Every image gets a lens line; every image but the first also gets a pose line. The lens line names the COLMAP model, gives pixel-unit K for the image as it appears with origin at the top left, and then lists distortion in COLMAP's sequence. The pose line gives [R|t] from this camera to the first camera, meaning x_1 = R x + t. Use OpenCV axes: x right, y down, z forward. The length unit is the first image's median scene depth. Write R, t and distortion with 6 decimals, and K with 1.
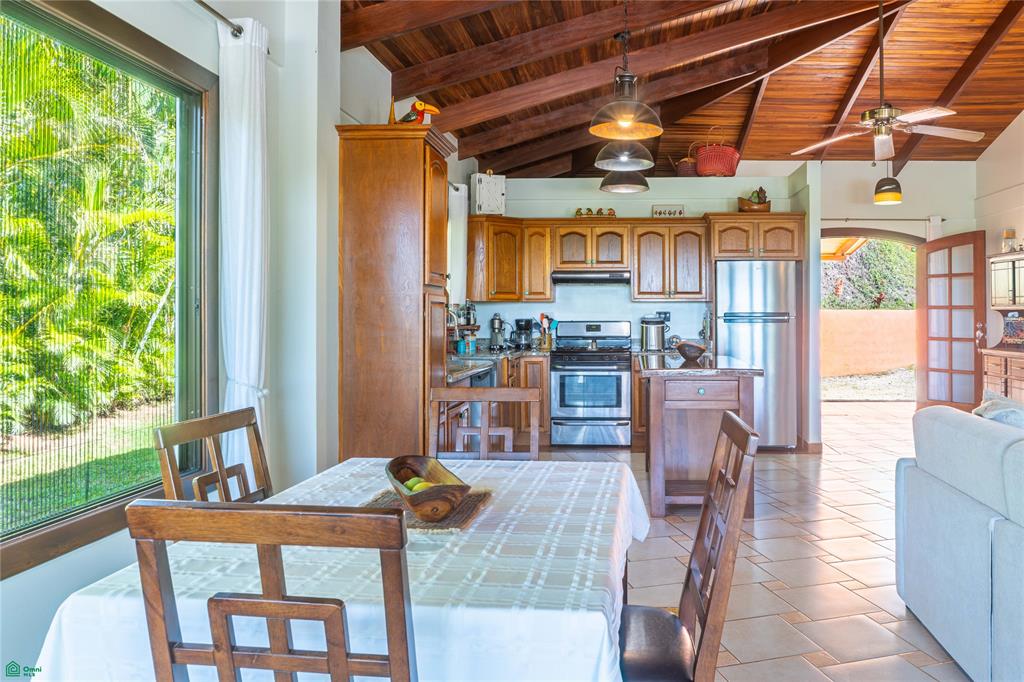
lens RADIAL K [[727.5, 0, 593.1], [0, 727.5, 310.8], [0, 0, 1]] dist [-0.041502, -0.005953]
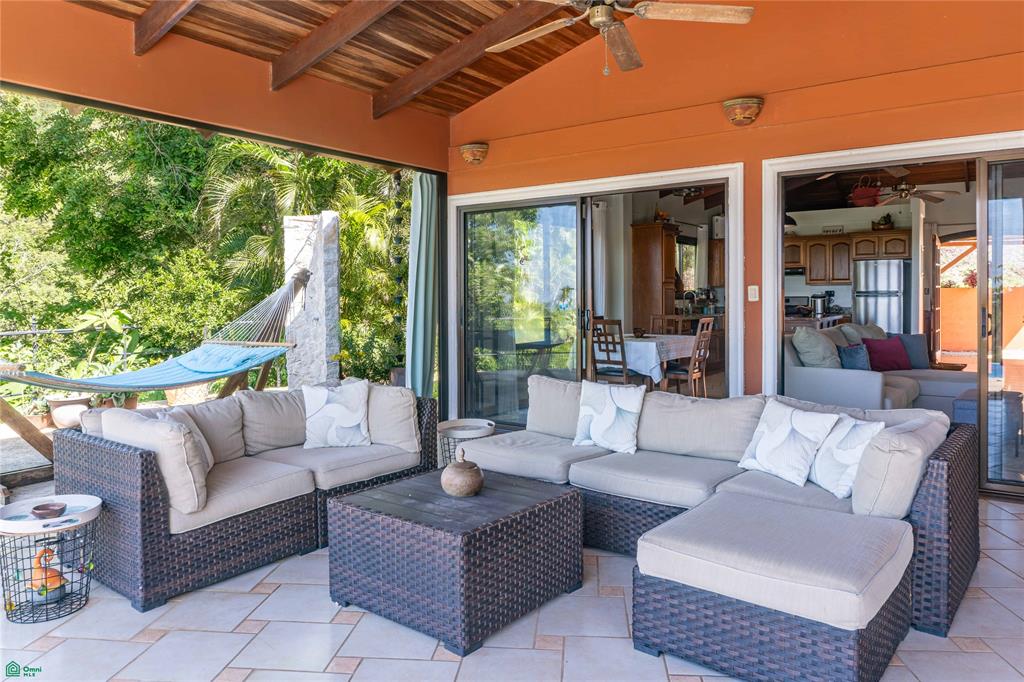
lens RADIAL K [[703.4, 0, 528.4], [0, 703.4, 321.2], [0, 0, 1]] dist [-0.006948, -0.022499]
pose [[0.852693, 0.012952, -0.522251, 0.363166], [0.010254, 0.999085, 0.041519, -0.002944], [0.522311, -0.040758, 0.851780, -0.761437]]
